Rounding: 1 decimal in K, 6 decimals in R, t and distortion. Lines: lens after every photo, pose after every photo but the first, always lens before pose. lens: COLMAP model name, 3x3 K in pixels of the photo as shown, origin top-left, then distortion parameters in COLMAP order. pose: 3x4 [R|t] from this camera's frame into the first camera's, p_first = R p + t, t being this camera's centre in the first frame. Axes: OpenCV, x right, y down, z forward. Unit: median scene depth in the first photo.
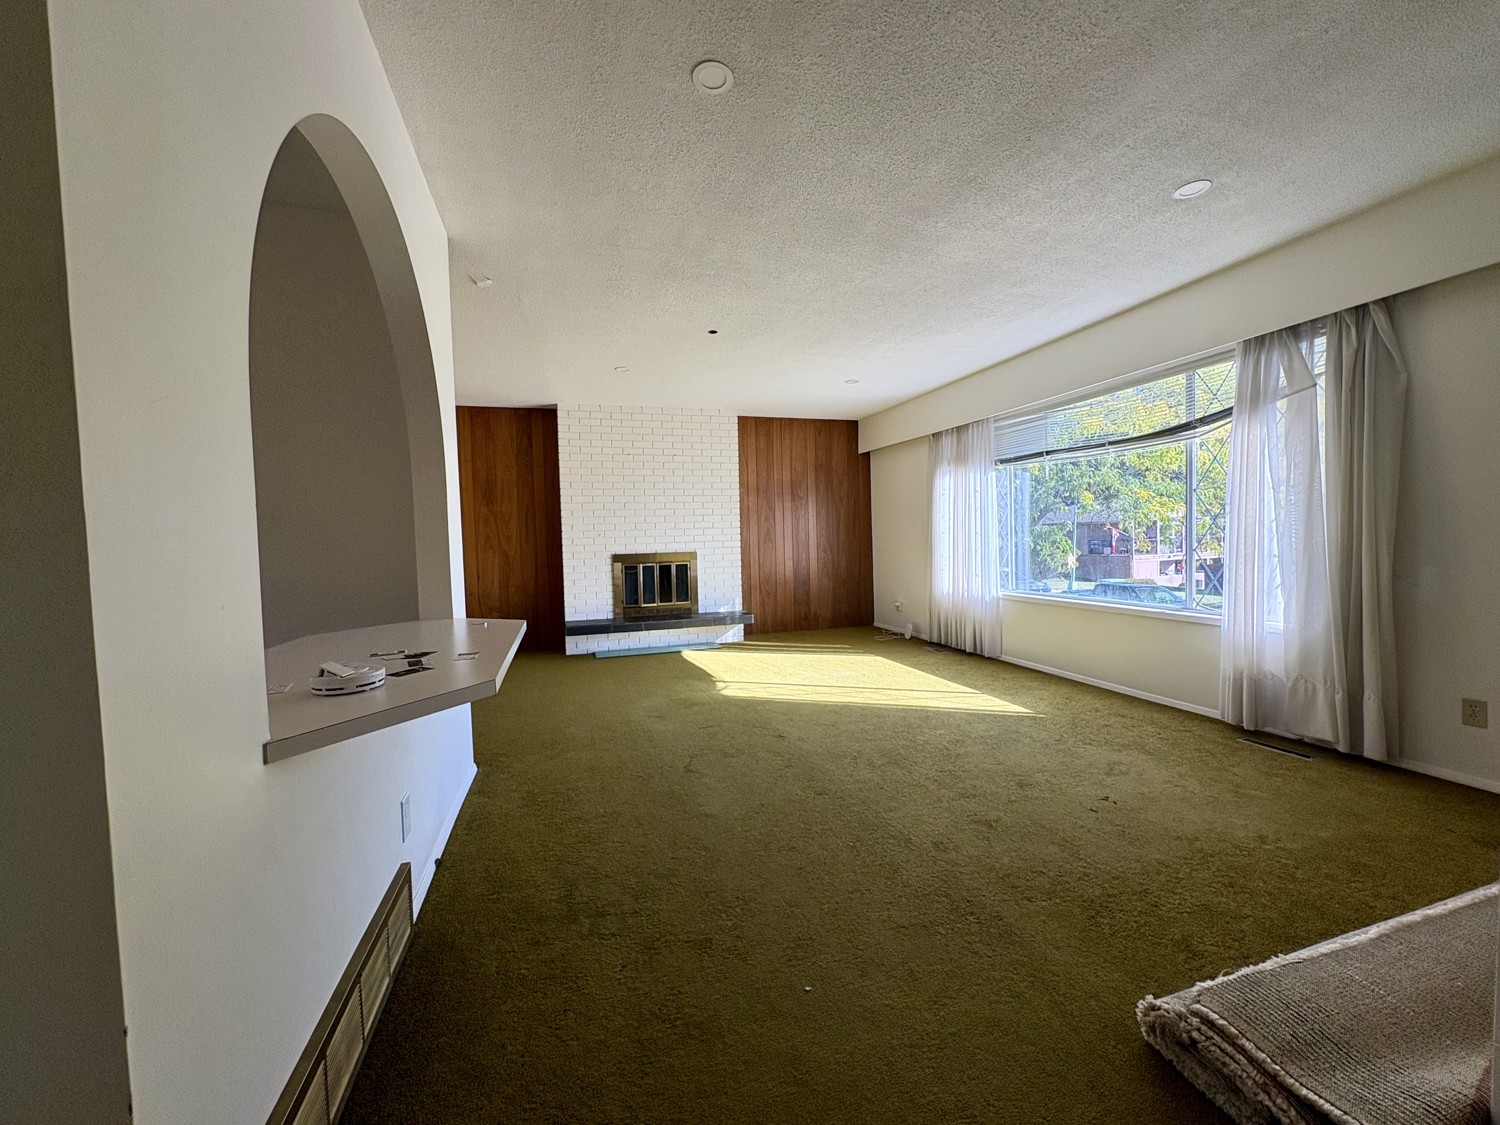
lens RADIAL K [[596.5, 0, 751.5], [0, 596.5, 561.3], [0, 0, 1]] dist [0.000413, 0.000312]
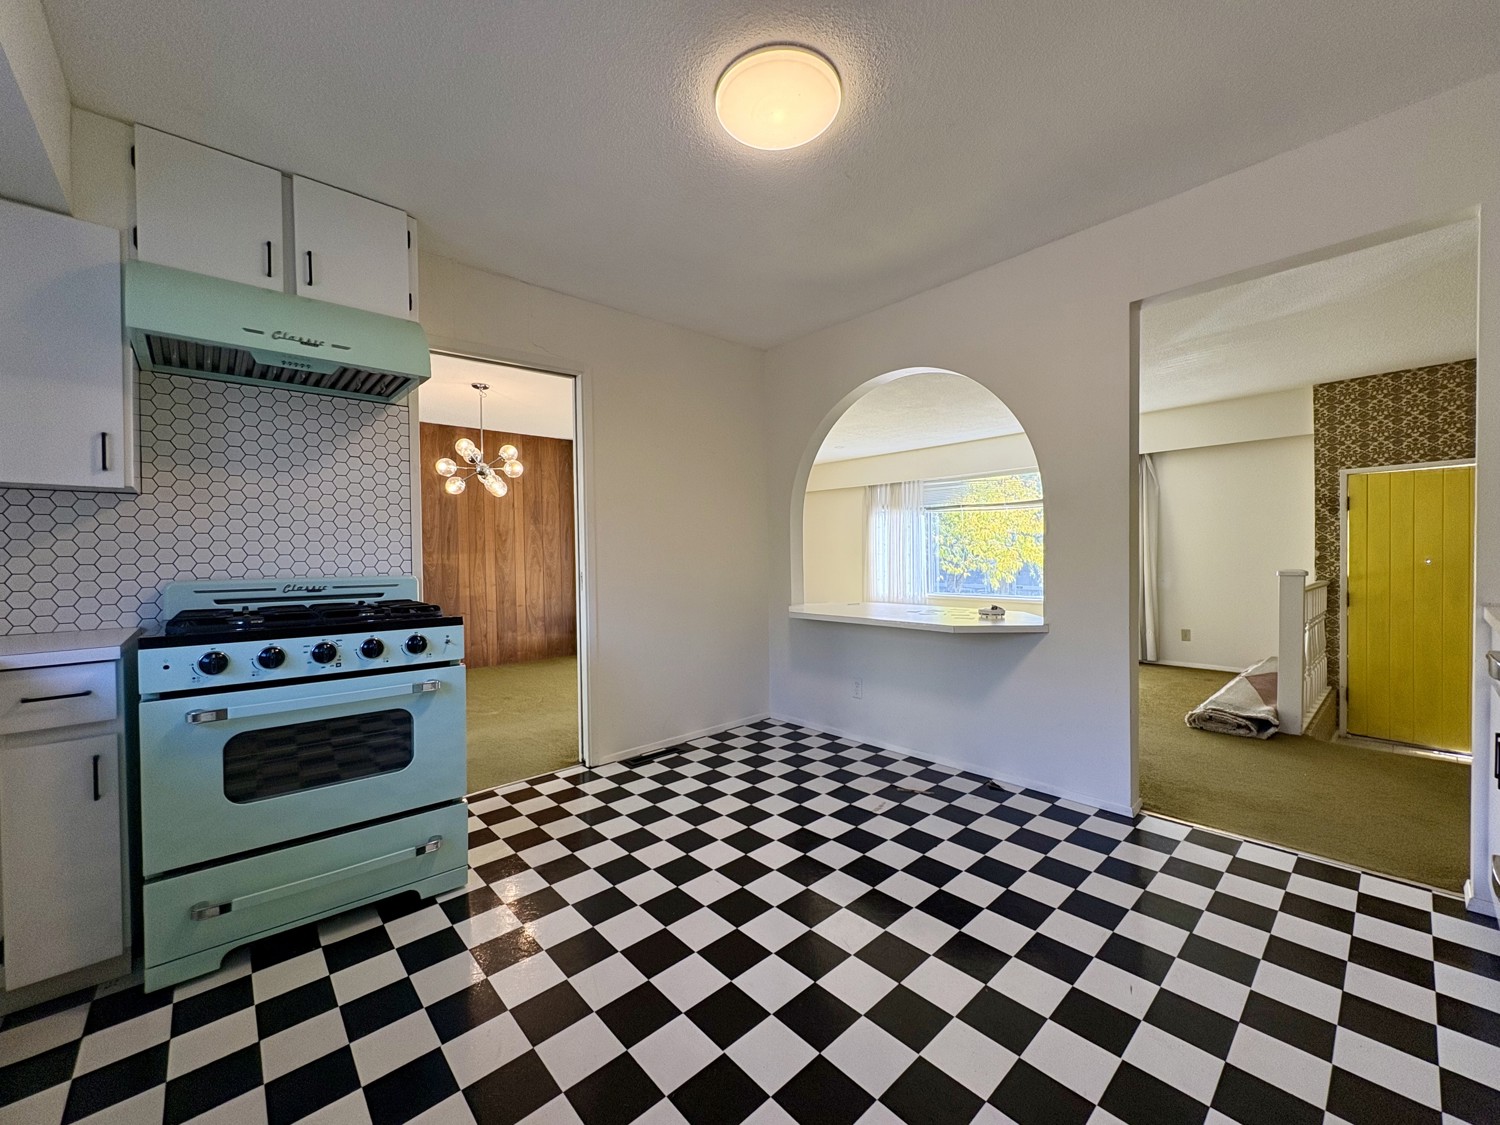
lens RADIAL K [[596.5, 0, 751.5], [0, 596.5, 561.3], [0, 0, 1]] dist [0.000413, 0.000312]
pose [[0.906253, 0.009019, 0.422639, -0.539082], [0.005380, 0.999445, -0.032865, 0.012948], [-0.422701, 0.032058, 0.905702, -0.166546]]
